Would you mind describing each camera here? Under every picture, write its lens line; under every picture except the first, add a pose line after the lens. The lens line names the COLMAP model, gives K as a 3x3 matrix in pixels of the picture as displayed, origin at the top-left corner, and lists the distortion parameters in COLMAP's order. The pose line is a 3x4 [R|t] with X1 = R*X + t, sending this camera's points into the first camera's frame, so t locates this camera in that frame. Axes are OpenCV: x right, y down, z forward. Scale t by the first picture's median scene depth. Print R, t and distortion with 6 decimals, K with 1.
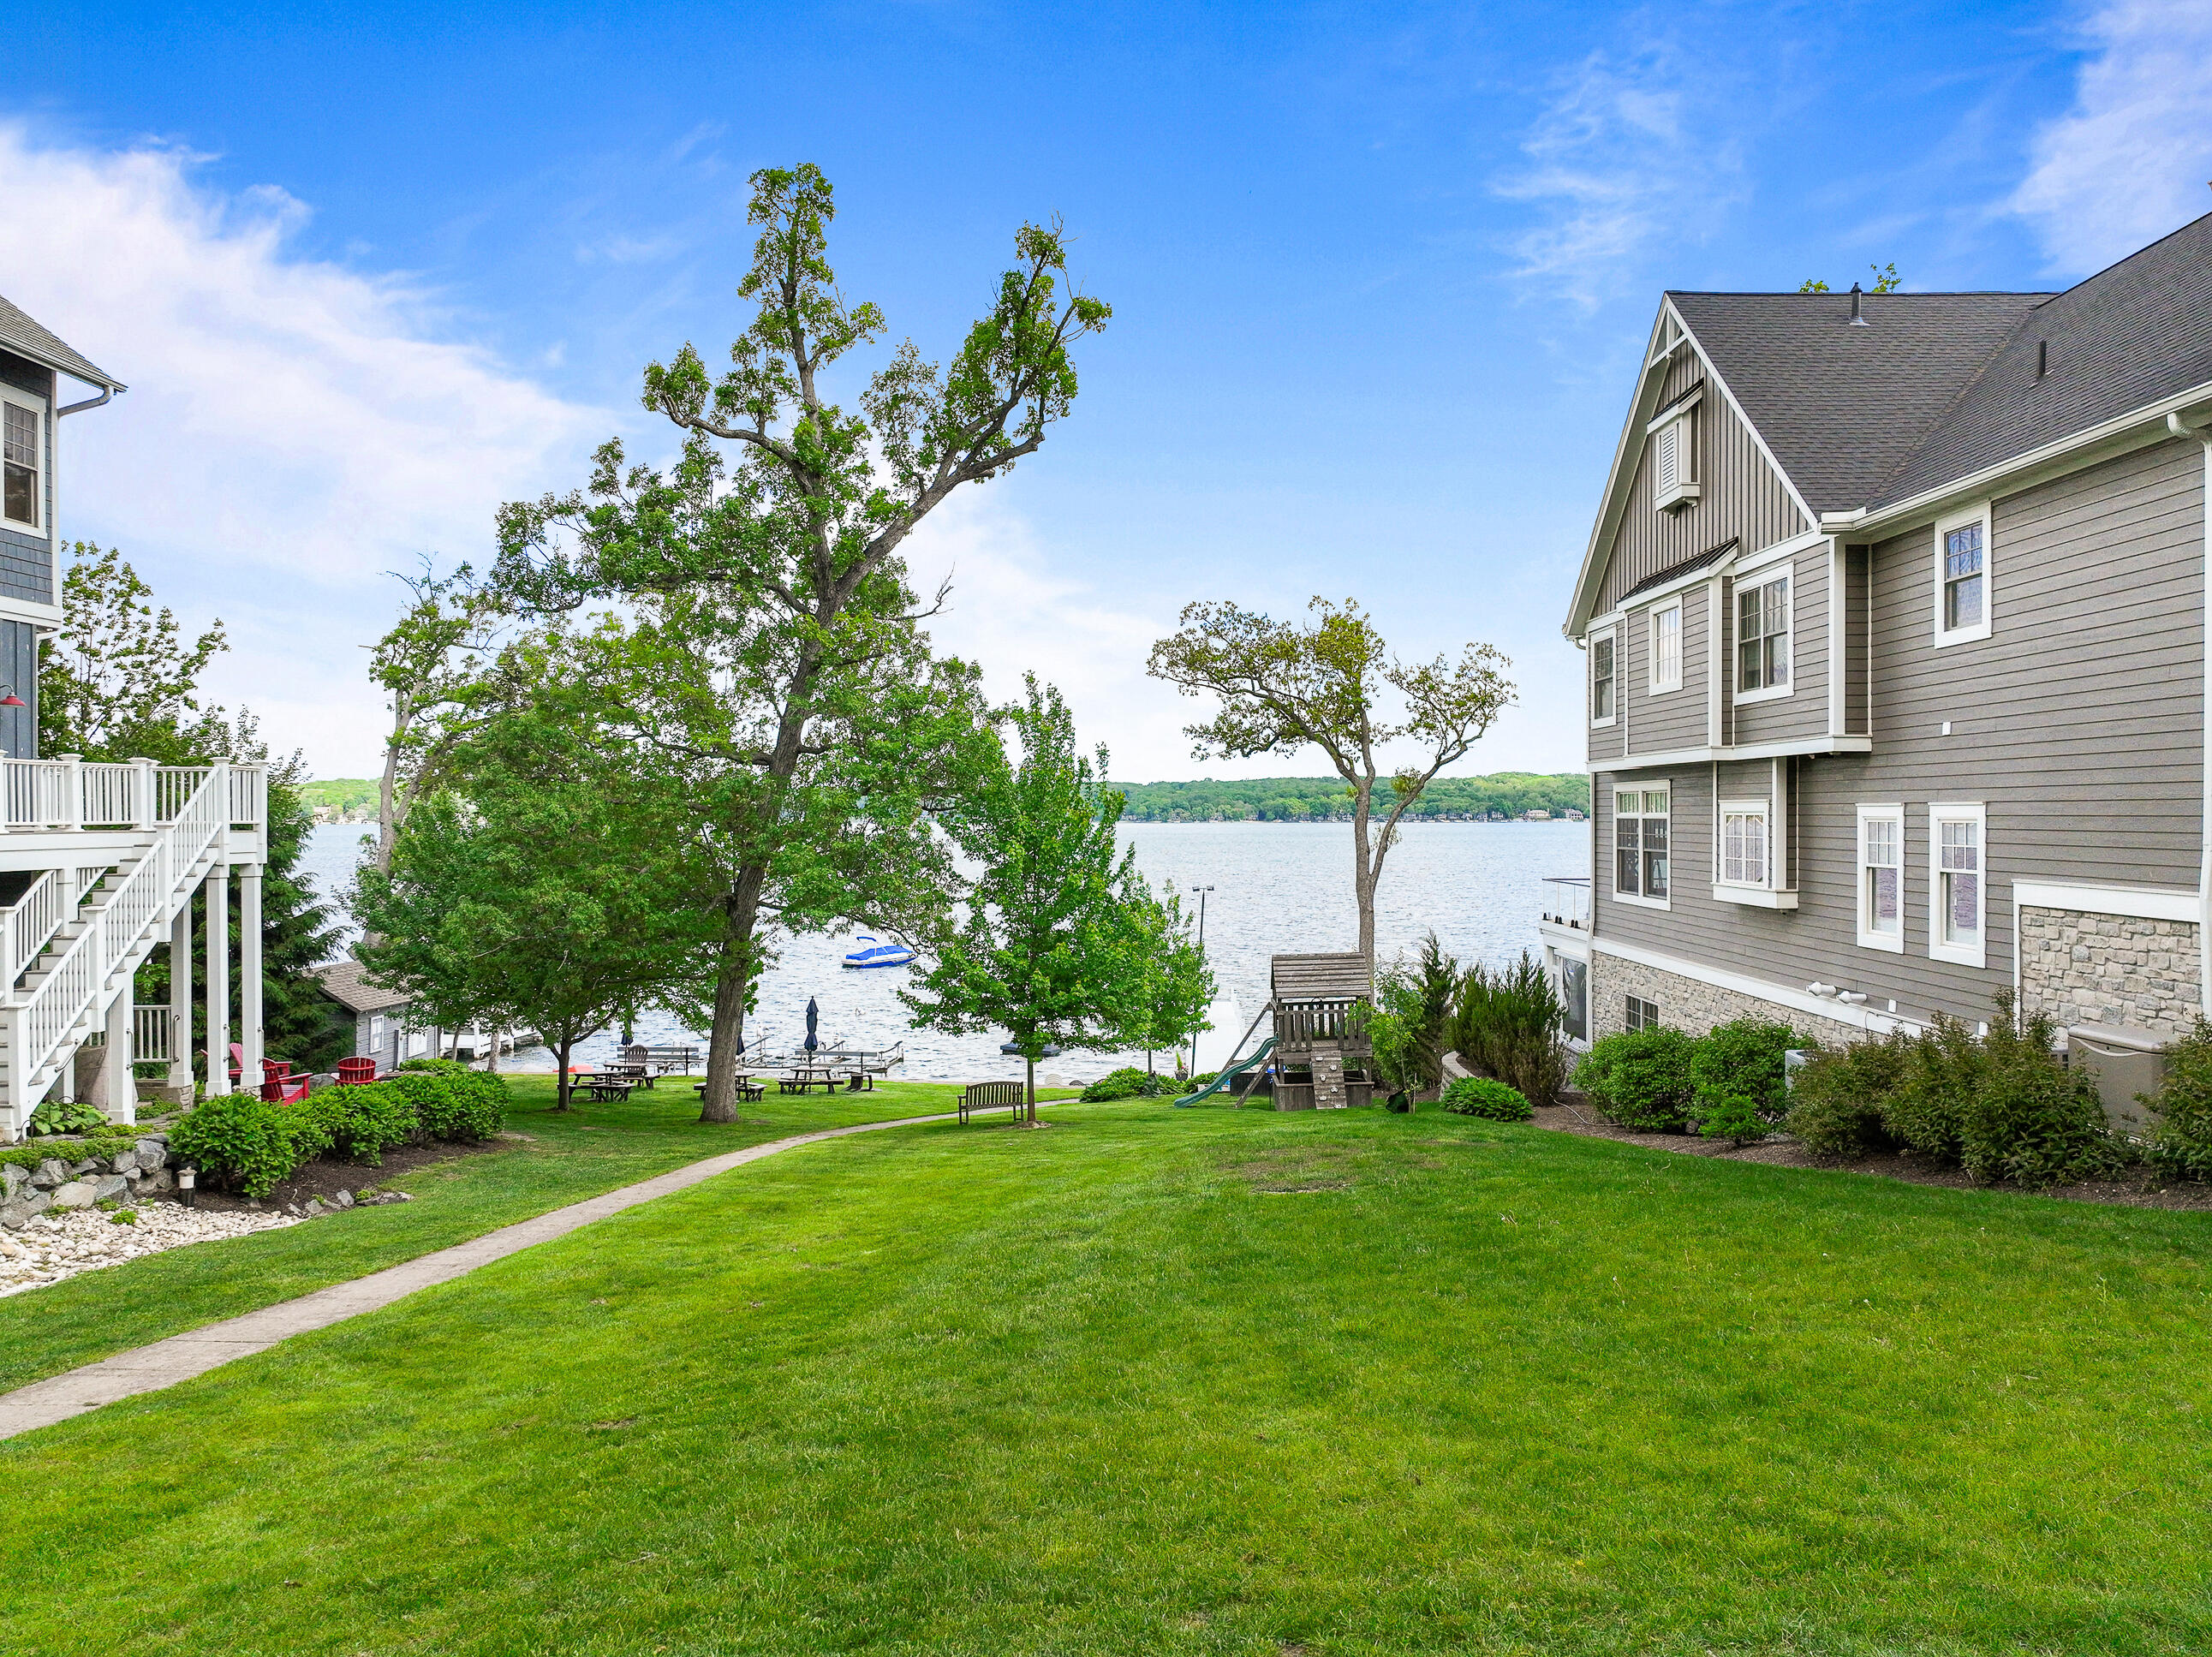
lens RADIAL K [[1610.6, 0, 1106.0], [0, 1610.6, 828.5], [0, 0, 1]] dist [-0.006303, 0.029242]
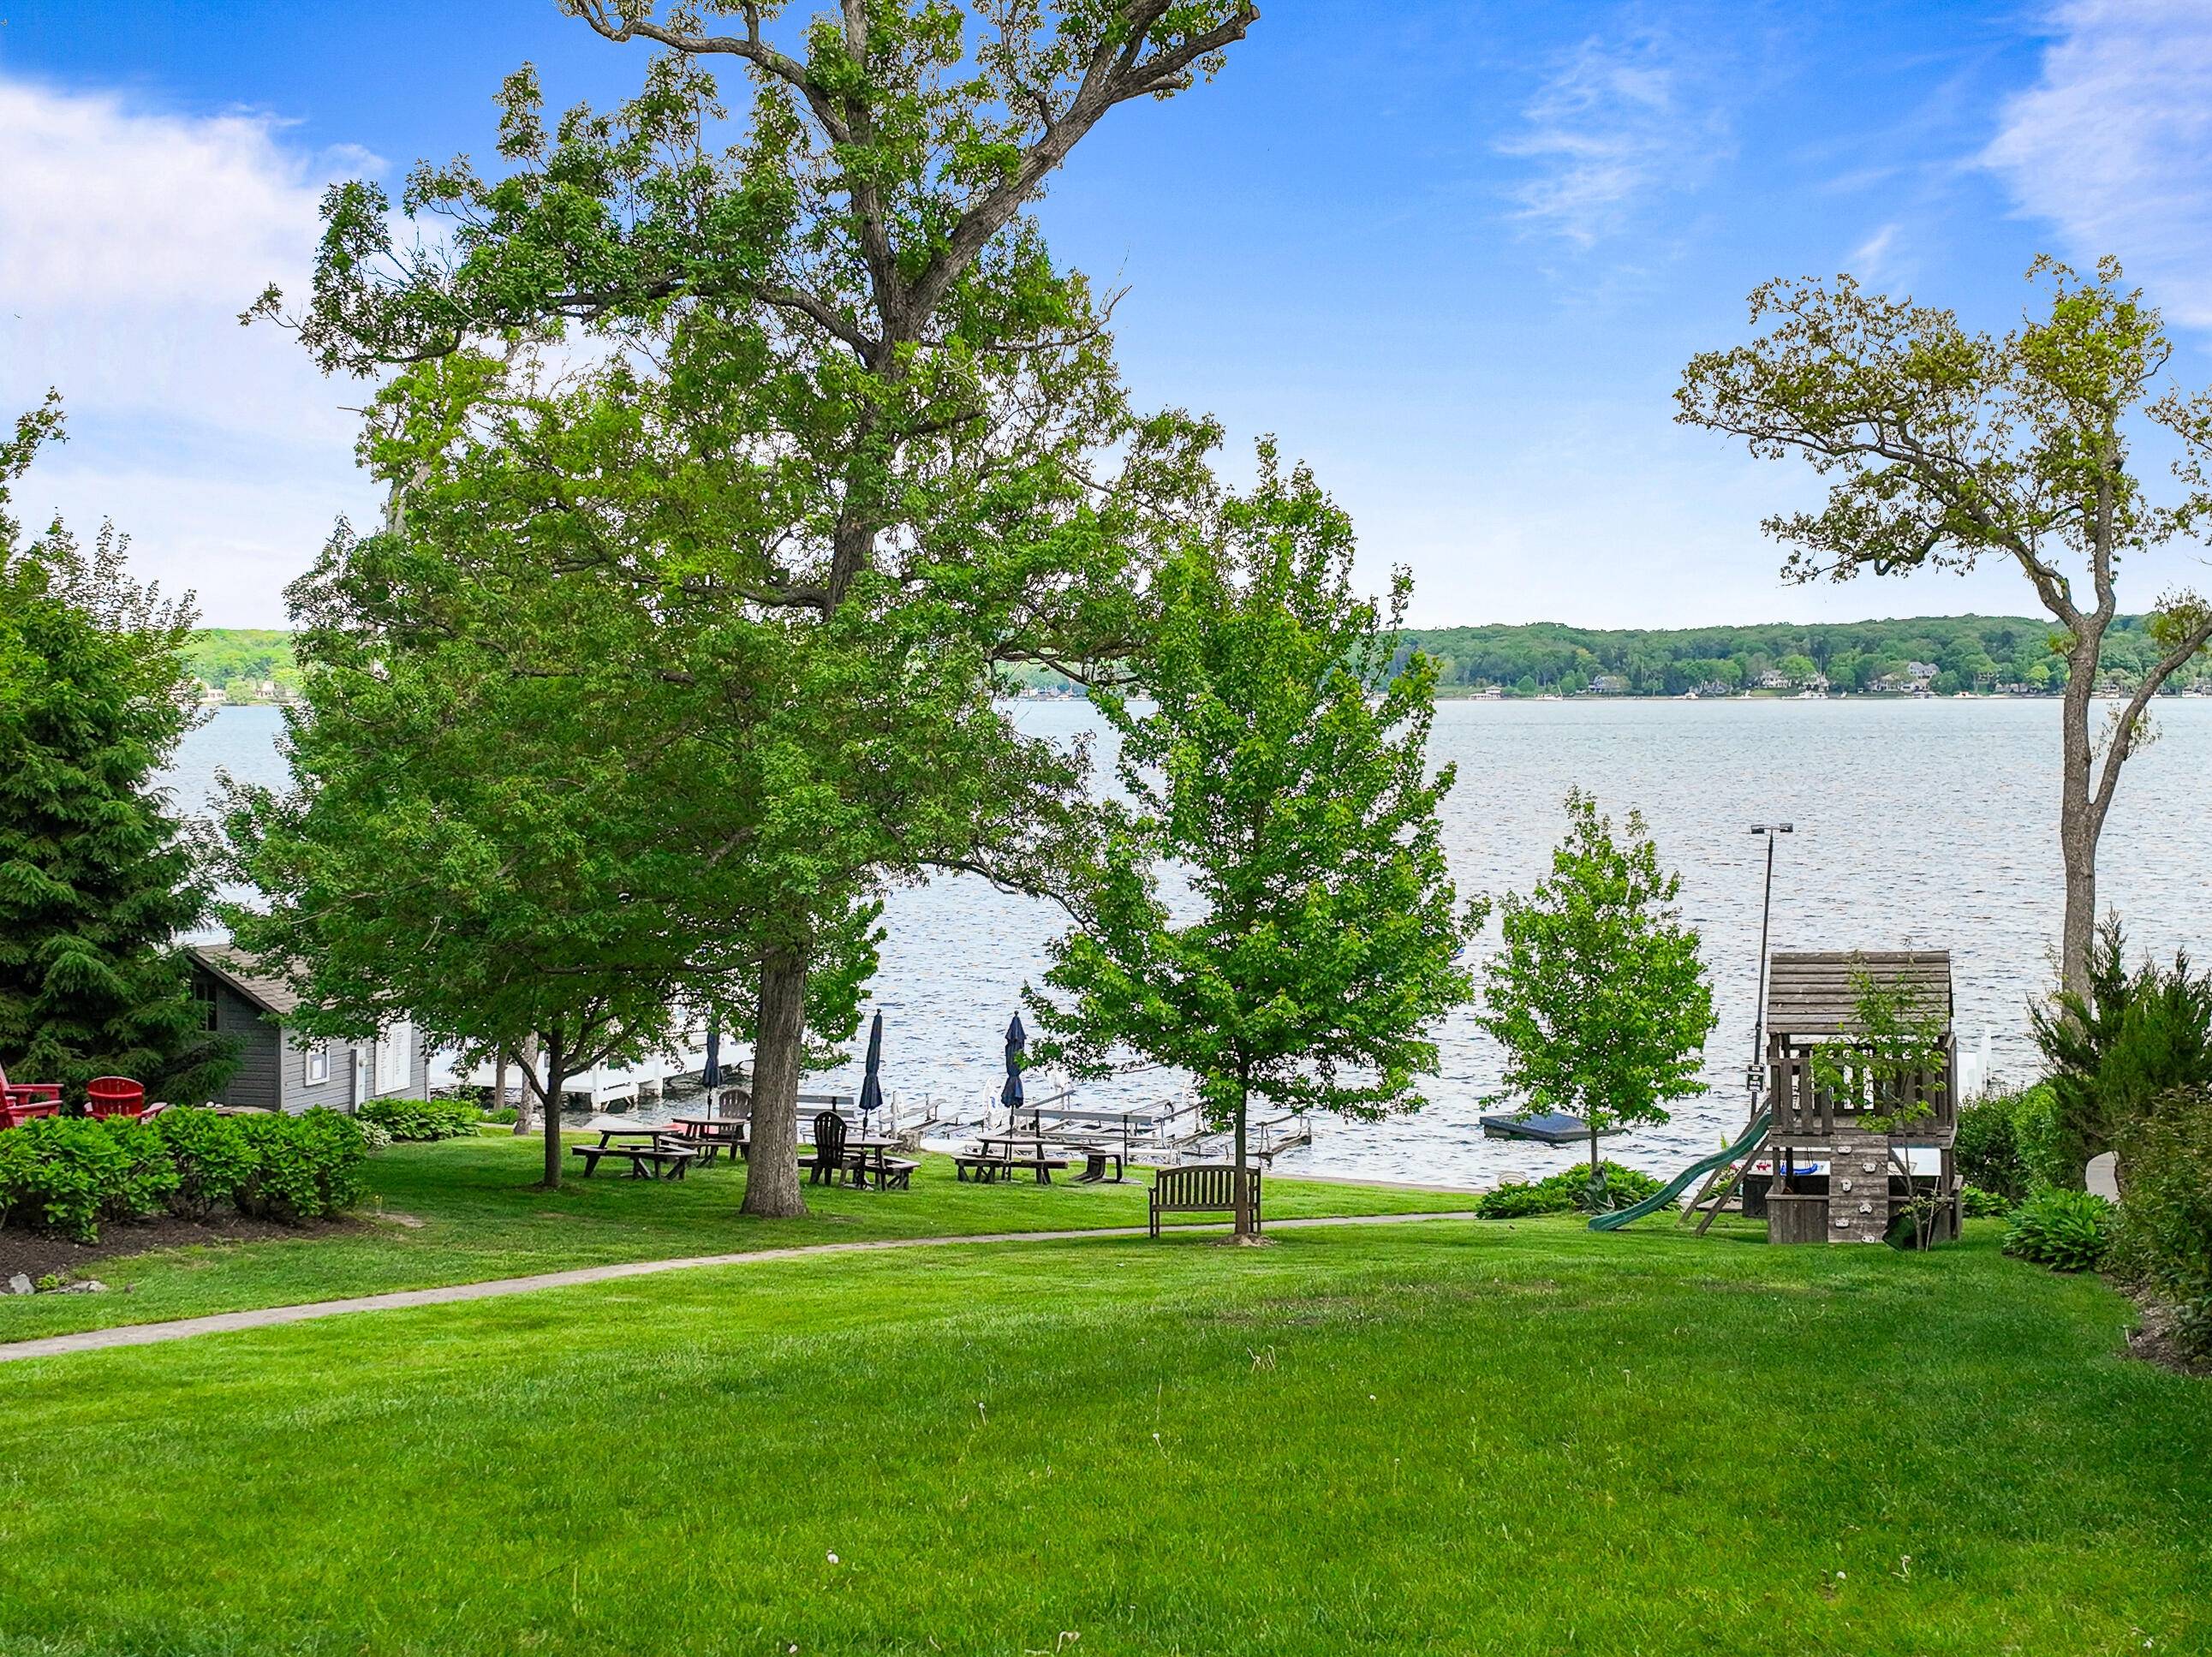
lens RADIAL K [[3140.9, 0, 1106.0], [0, 3140.9, 828.5], [0, 0, 1]] dist [0.028564, 0.030161]
pose [[0.960573, 0.009505, -0.277866, 0.183807], [0.000896, 0.999304, 0.037280, -0.001583], [0.278027, -0.036059, 0.959896, -0.058323]]
